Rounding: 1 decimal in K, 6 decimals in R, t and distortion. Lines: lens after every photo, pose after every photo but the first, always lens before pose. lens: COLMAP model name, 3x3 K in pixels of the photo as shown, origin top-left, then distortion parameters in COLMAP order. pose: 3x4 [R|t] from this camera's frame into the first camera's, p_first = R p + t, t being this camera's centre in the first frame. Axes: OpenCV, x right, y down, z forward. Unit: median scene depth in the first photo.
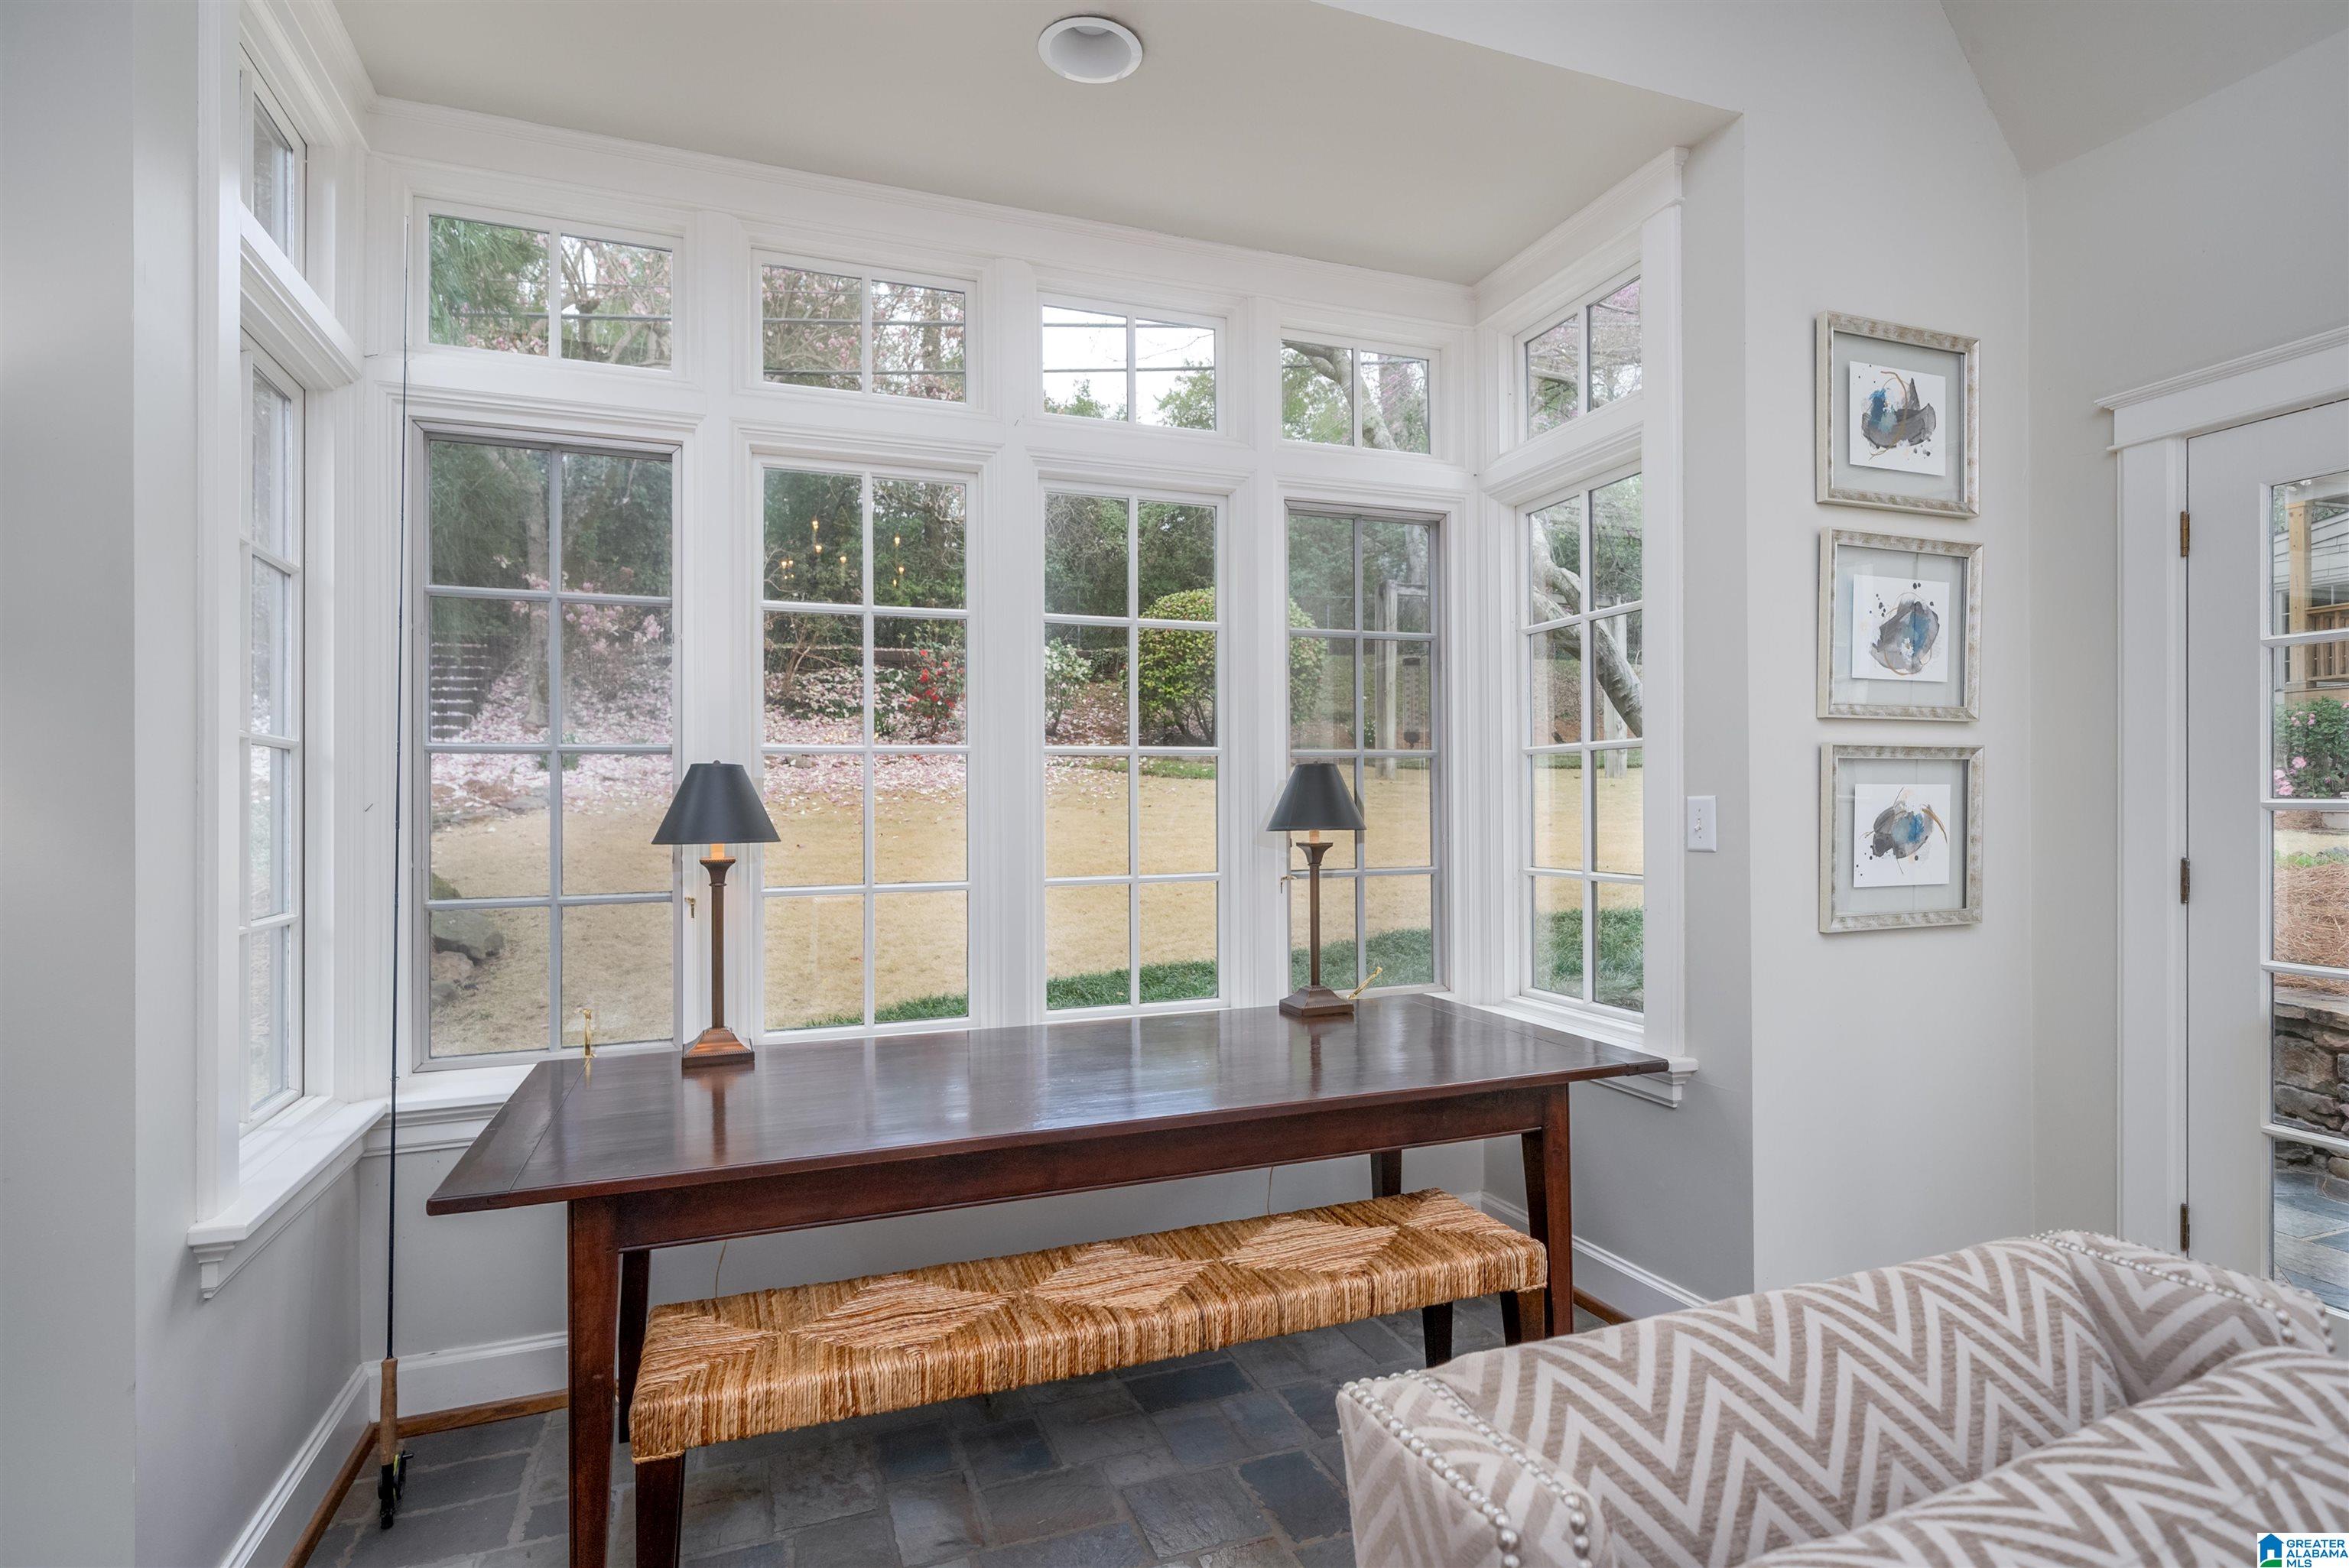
lens RADIAL K [[1139.5, 0, 1165.5], [0, 1139.5, 798.5], [0, 0, 1]] dist [0.001612, -0.000243]
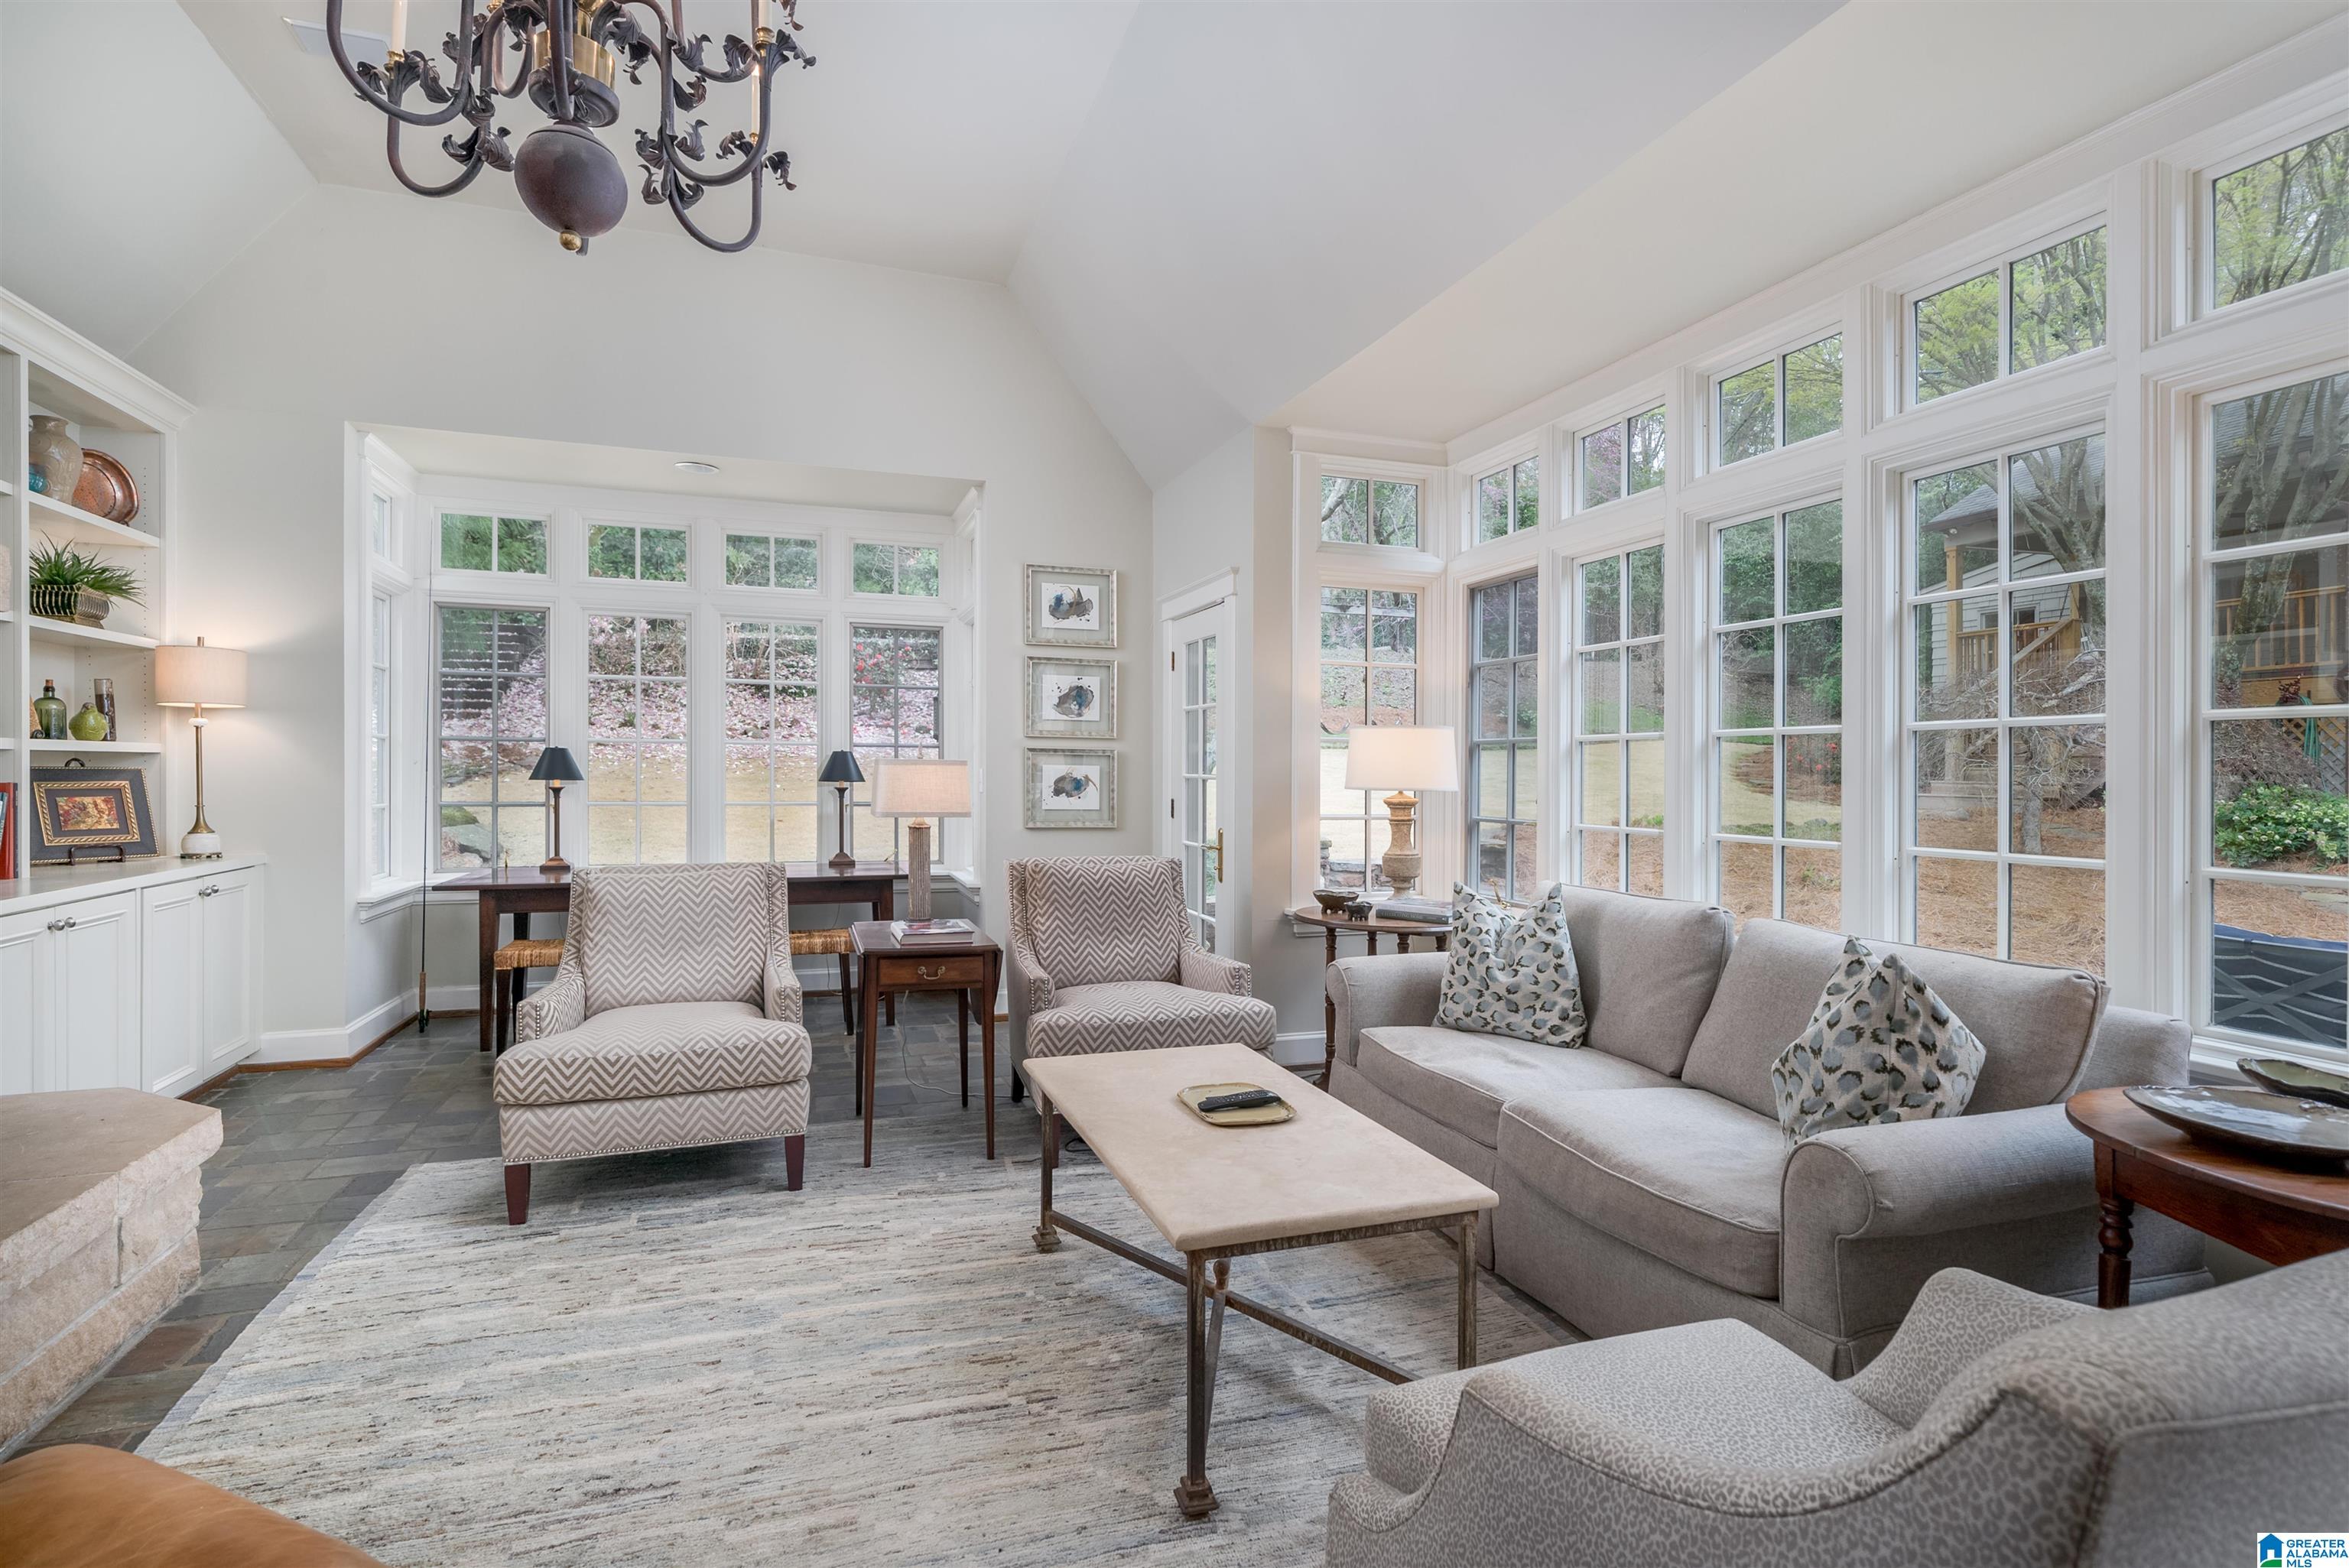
lens RADIAL K [[1142.3, 0, 1174.5], [0, 1142.3, 784.0], [0, 0, 1]] dist [0.000392, -0.000460]
pose [[0.999329, 0.020077, -0.030621, 0.925256], [-0.019660, 0.999711, 0.013870, -0.010725], [0.030891, -0.013259, 0.999435, -1.292586]]
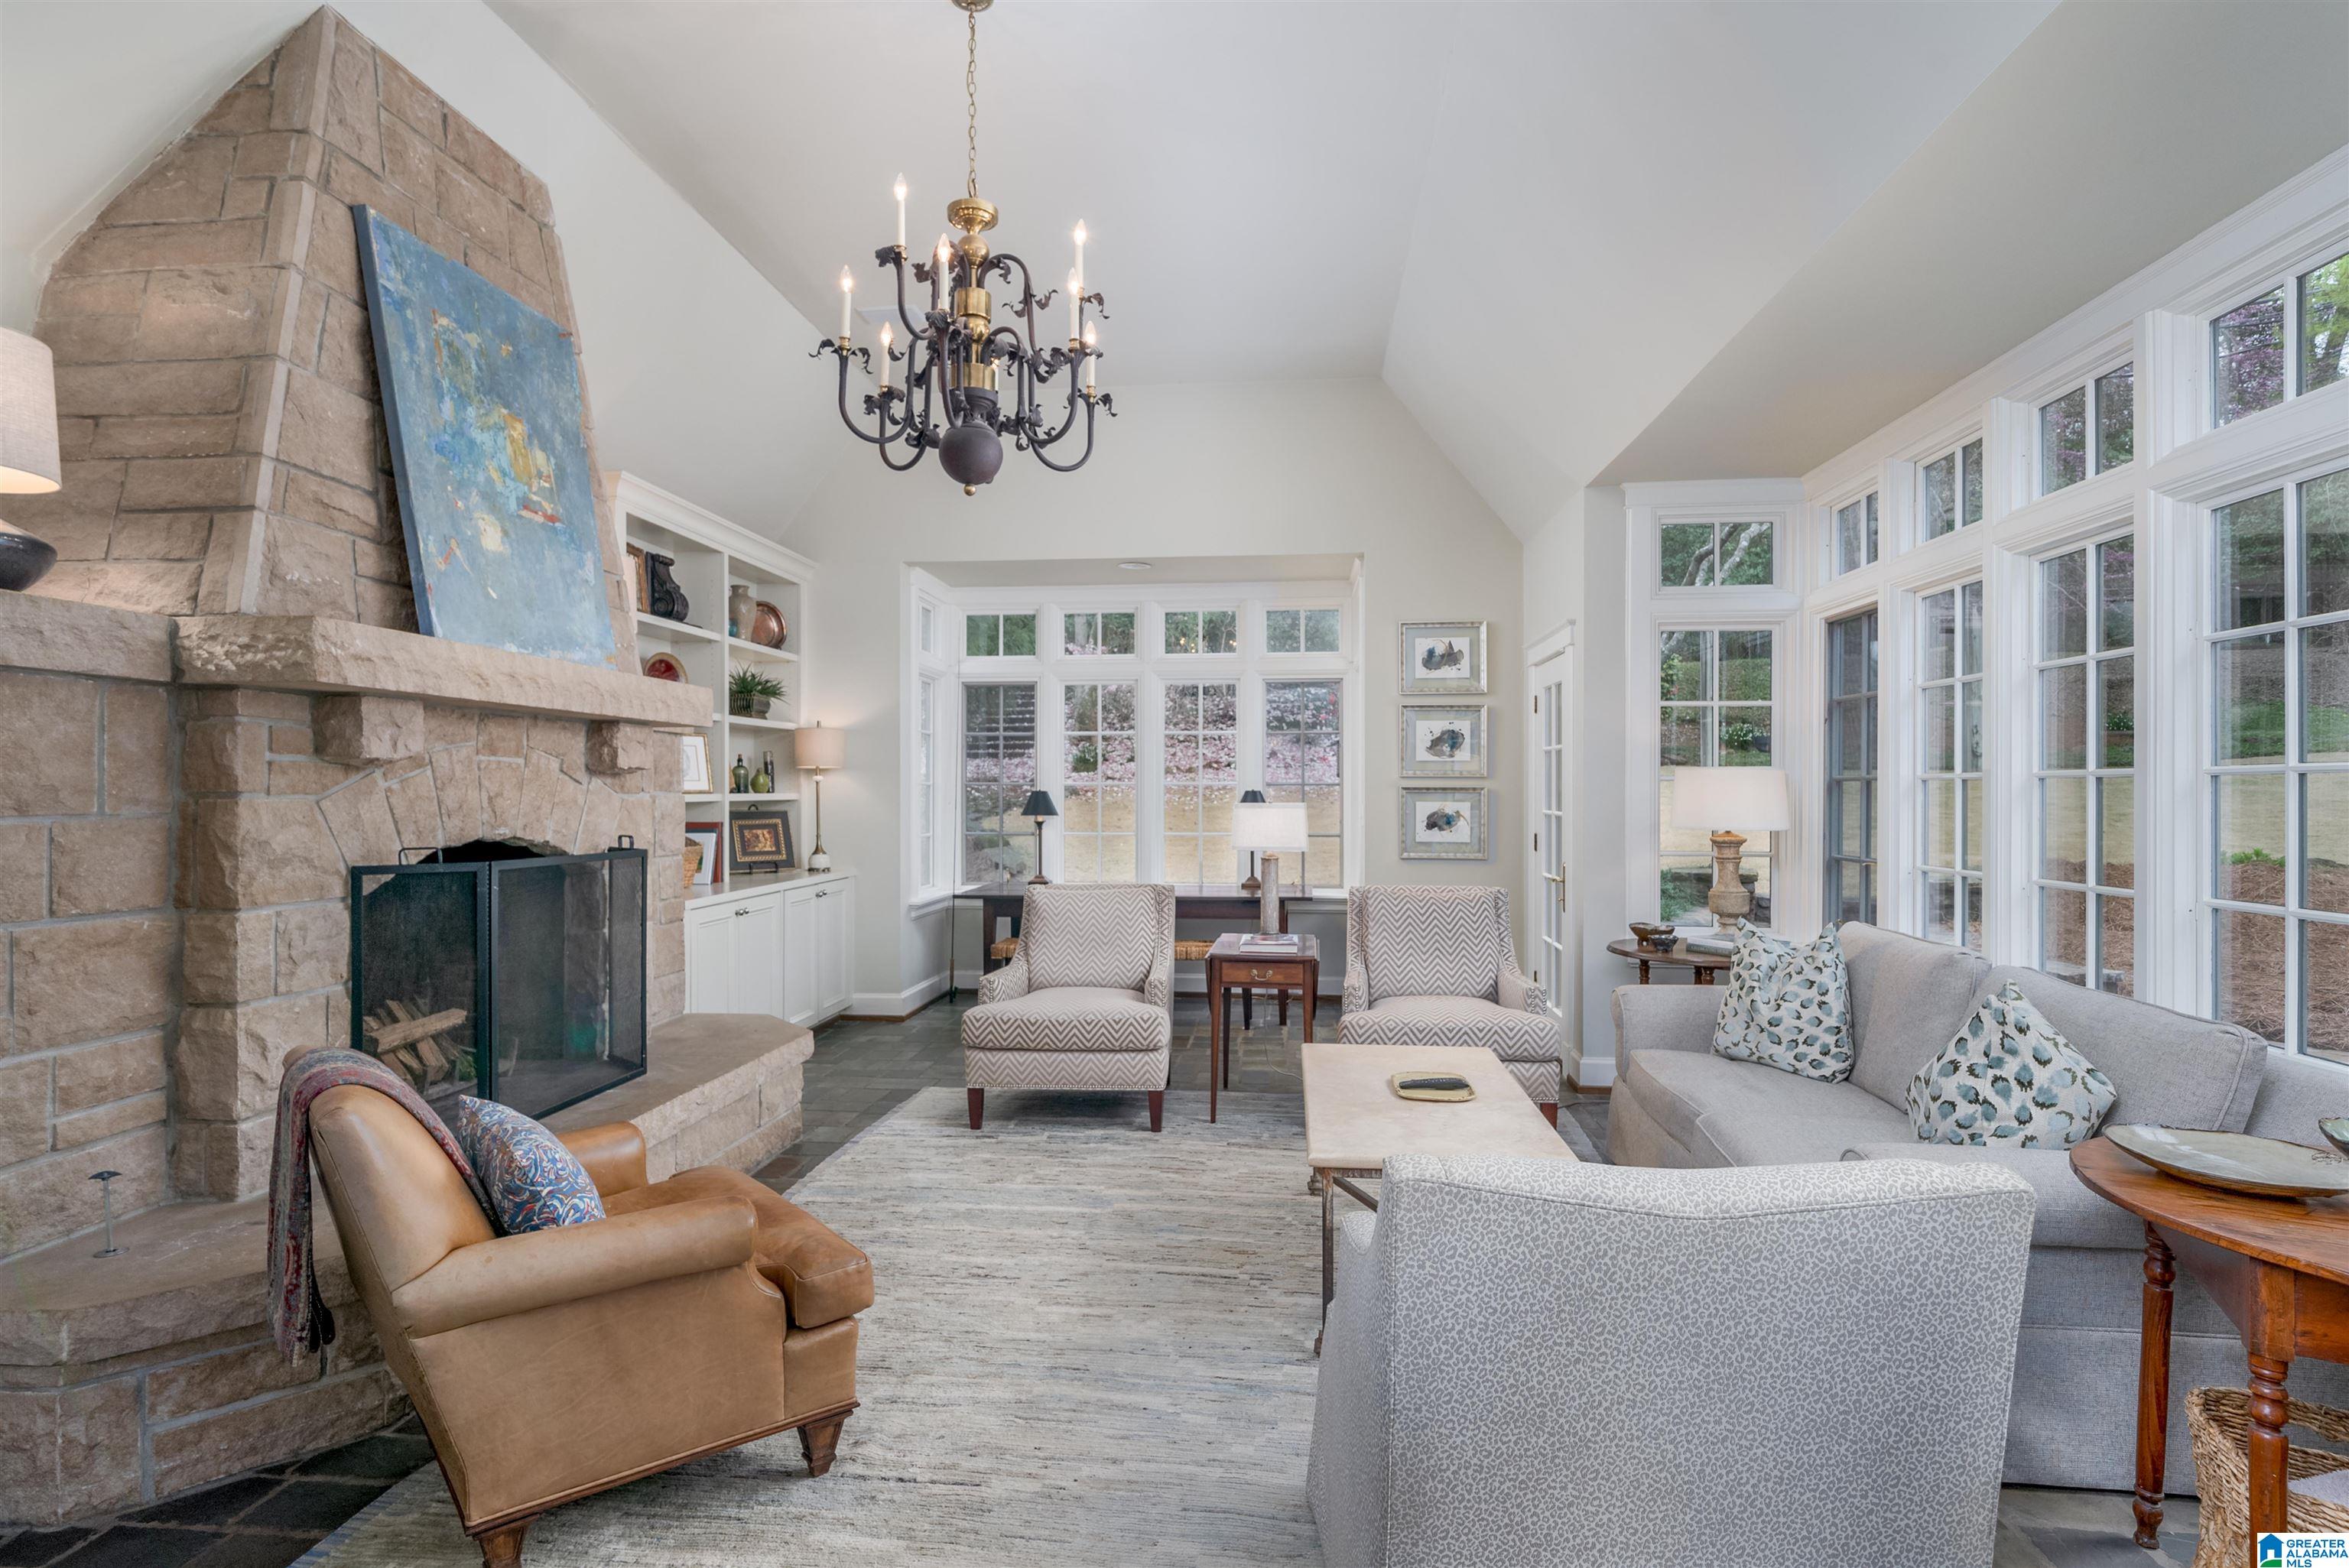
lens RADIAL K [[1139.5, 0, 1165.5], [0, 1139.5, 798.5], [0, 0, 1]] dist [0.001612, -0.000243]
pose [[0.893063, 0.013225, -0.449737, 1.229892], [-0.008854, 0.999891, 0.011820, -0.044413], [0.449844, -0.006574, 0.893083, -1.529548]]
